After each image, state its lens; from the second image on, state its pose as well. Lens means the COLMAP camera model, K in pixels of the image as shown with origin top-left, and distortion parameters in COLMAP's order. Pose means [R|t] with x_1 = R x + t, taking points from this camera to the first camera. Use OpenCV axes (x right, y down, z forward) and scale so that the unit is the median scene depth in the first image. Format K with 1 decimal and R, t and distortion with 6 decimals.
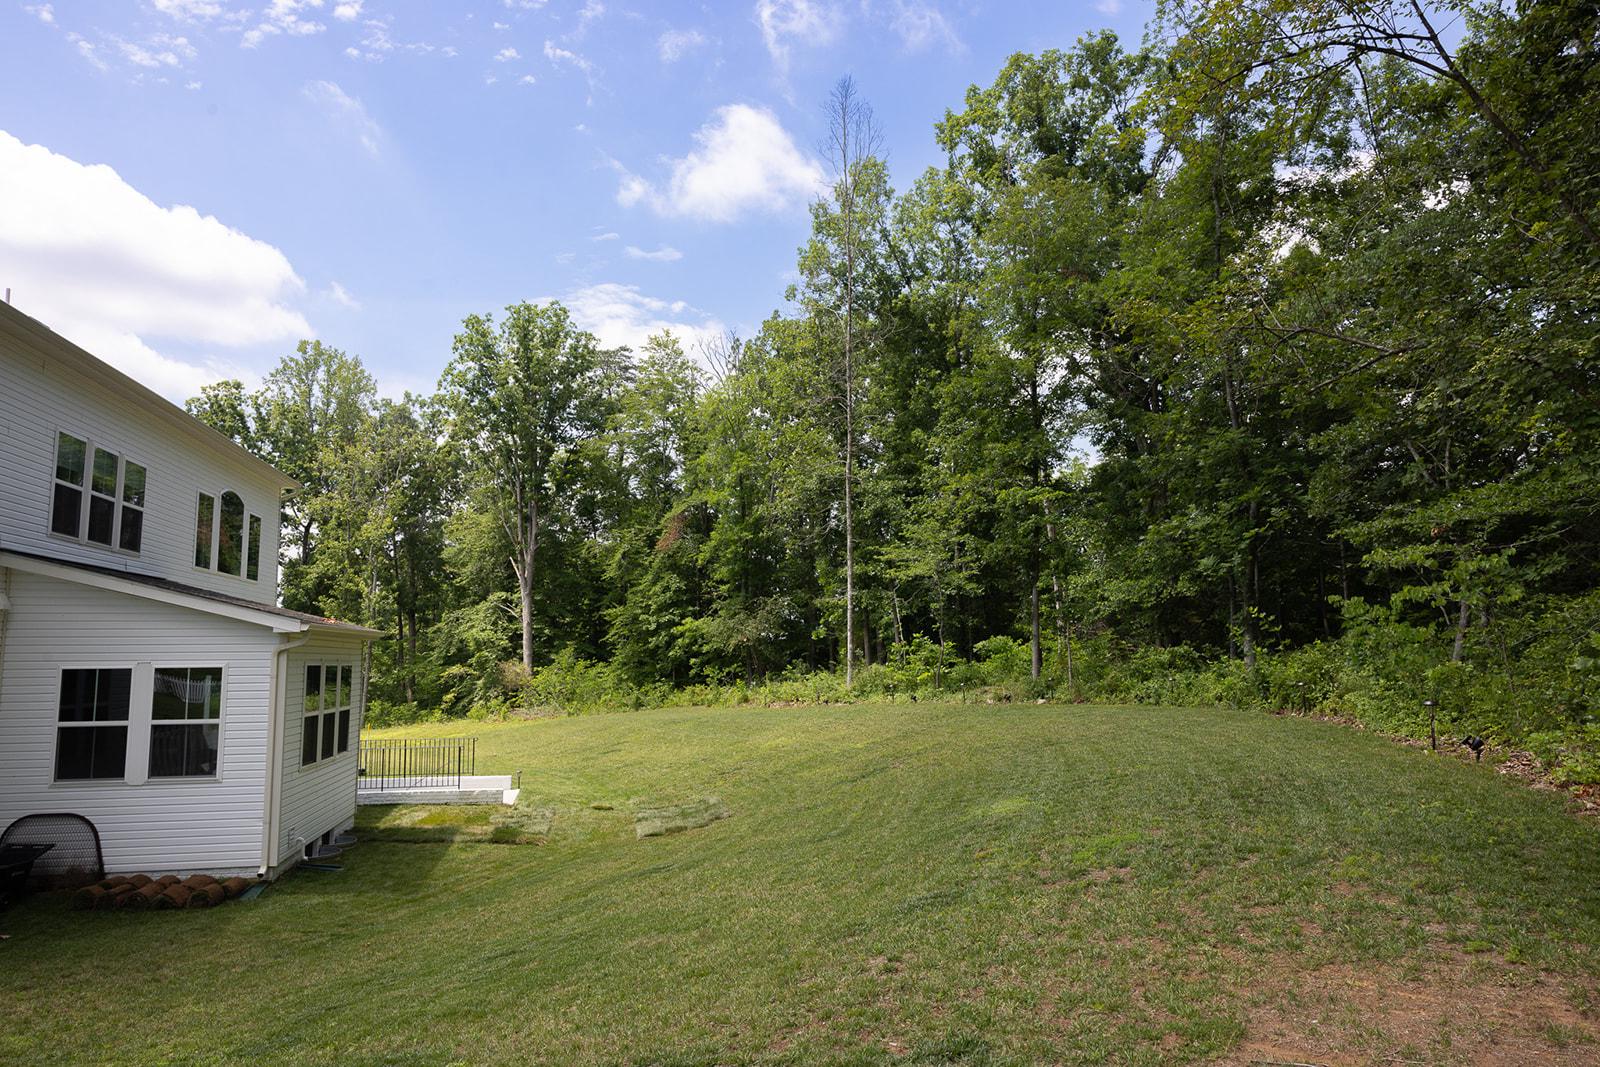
lens RADIAL K [[1048.3, 0, 816.3], [0, 1048.3, 540.7], [0, 0, 1]] dist [-0.004350, -0.004545]
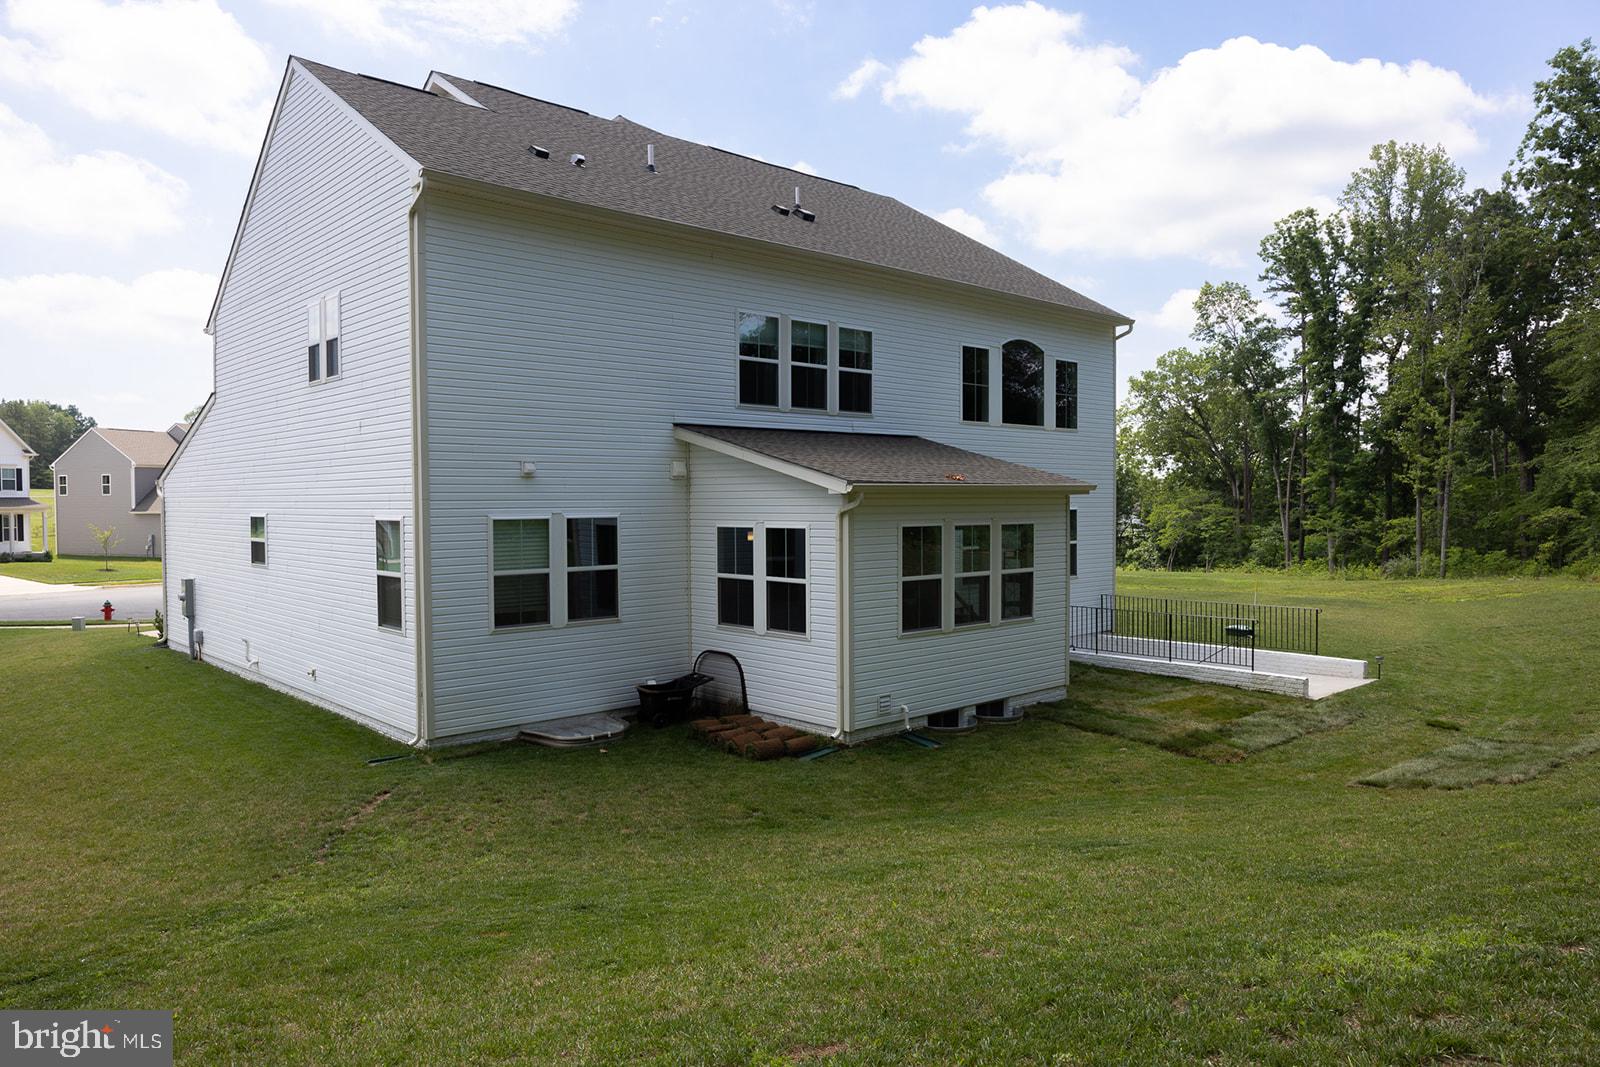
lens RADIAL K [[1048.3, 0, 816.3], [0, 1048.3, 540.7], [0, 0, 1]] dist [-0.004350, -0.004545]
pose [[0.499108, 0.040140, -0.865610, 0.262935], [0.097589, 0.989968, 0.102176, 0.026656], [0.861027, -0.135471, 0.490183, 0.441688]]
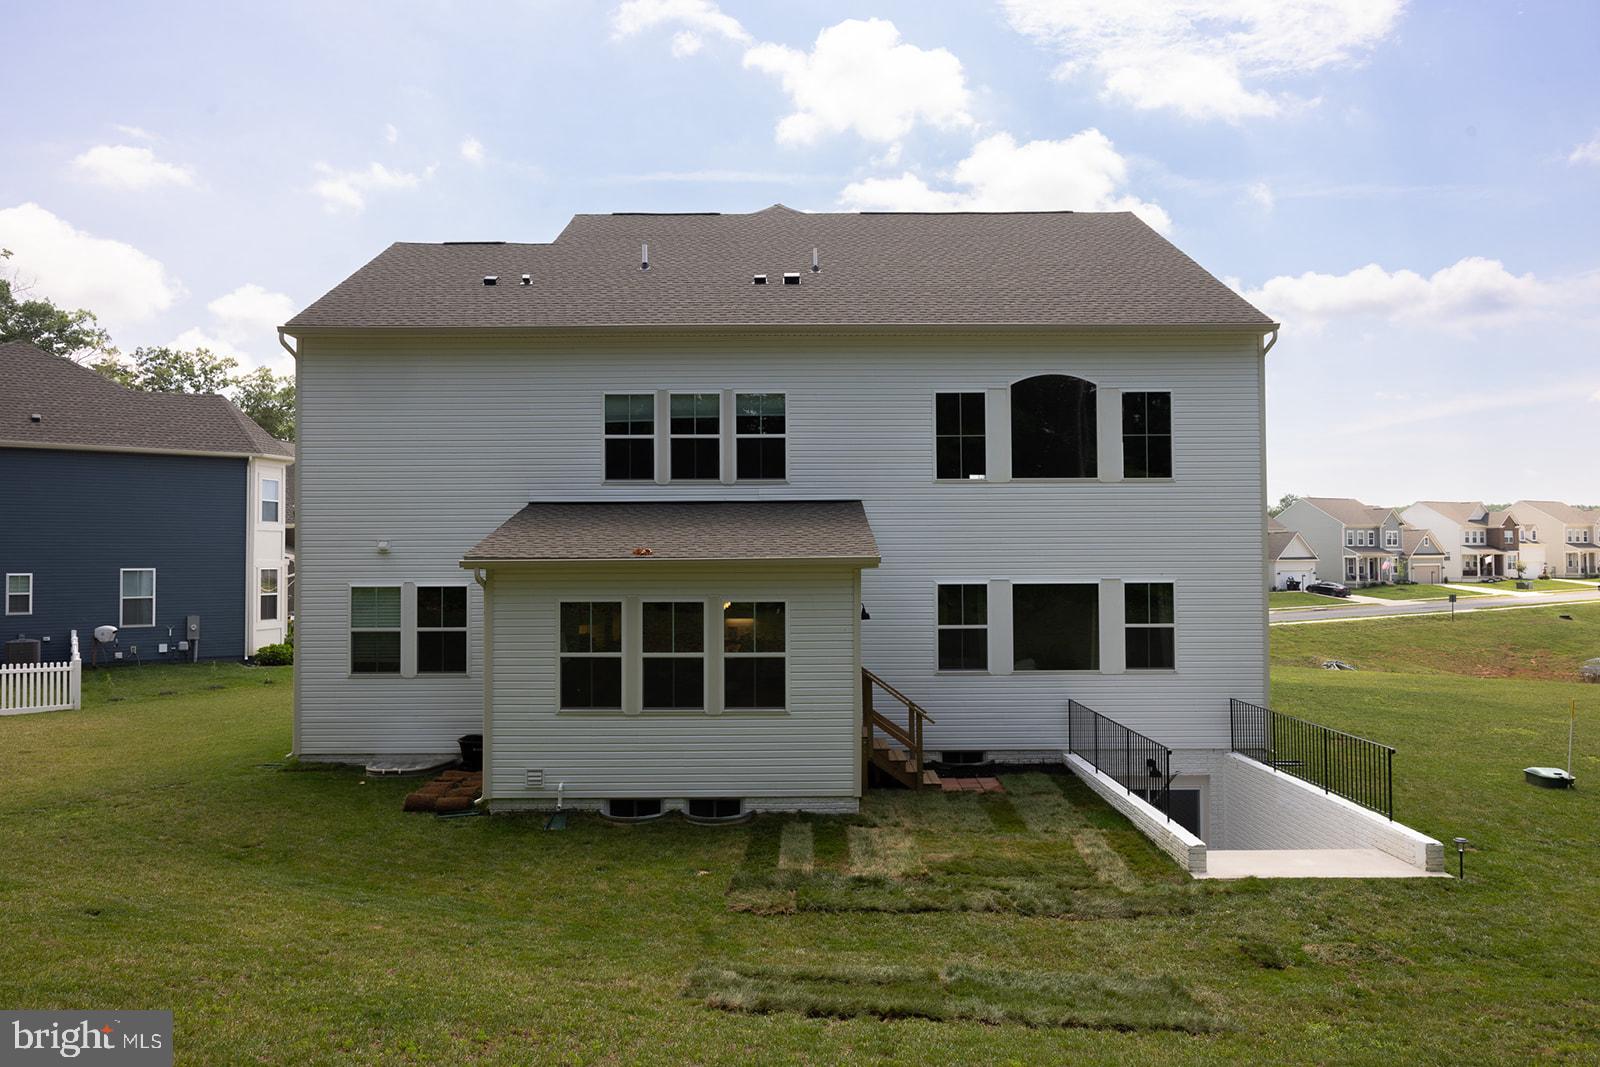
lens RADIAL K [[1062.6, 0, 800.0], [0, 1062.6, 533.5], [0, 0, 1]] dist [-0.000987, 0.002886]
pose [[-0.212203, -0.013540, -0.977132, 0.360548], [0.115863, 0.992503, -0.038914, 0.110497], [0.970333, -0.121471, -0.209043, 1.297864]]
